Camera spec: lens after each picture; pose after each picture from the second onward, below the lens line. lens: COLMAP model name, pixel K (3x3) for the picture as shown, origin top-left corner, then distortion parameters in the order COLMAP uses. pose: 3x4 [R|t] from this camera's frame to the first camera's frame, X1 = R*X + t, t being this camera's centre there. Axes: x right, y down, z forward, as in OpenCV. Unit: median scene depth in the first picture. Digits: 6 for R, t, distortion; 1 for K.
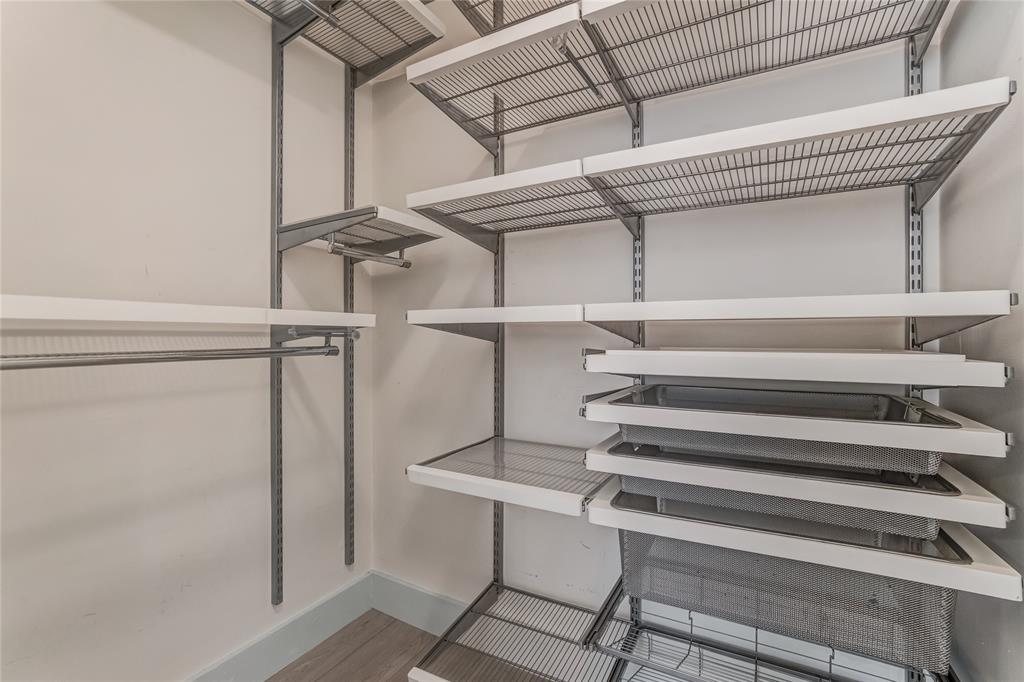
lens RADIAL K [[465.1, 0, 504.1], [0, 465.1, 337.3], [0, 0, 1]] dist [-0.032676, 0.014670]
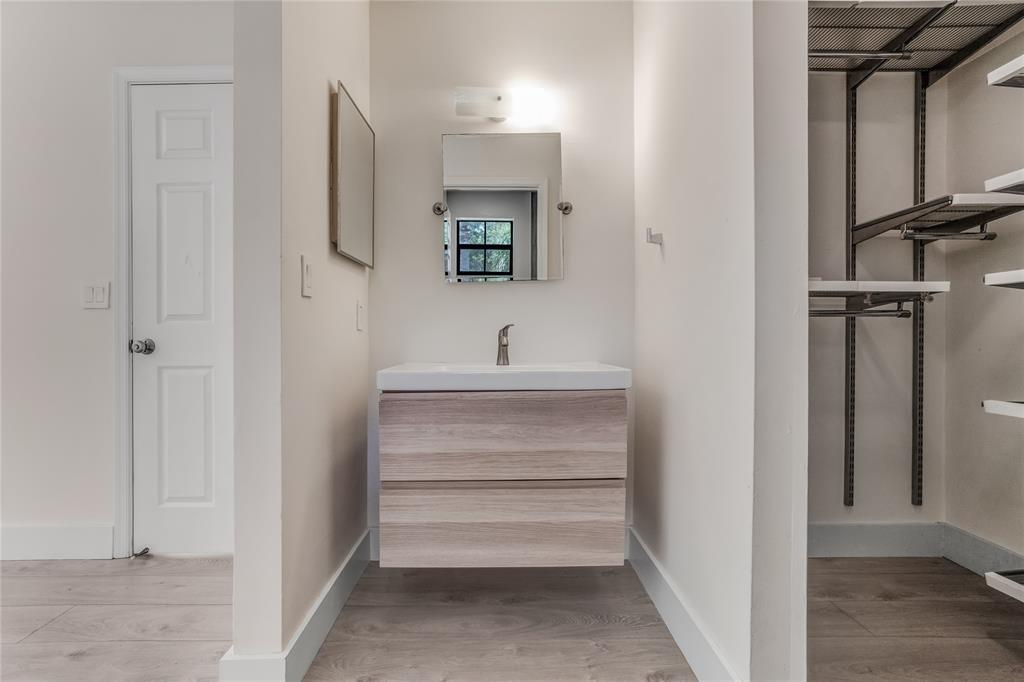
lens RADIAL K [[465.1, 0, 502.7], [0, 465.1, 341.4], [0, 0, 1]] dist [-0.032676, 0.014670]
pose [[0.492781, 0.006146, -0.870132, 0.165472], [-0.008123, 0.999964, 0.002462, 0.097027], [0.870115, 0.005855, 0.492813, -0.527512]]
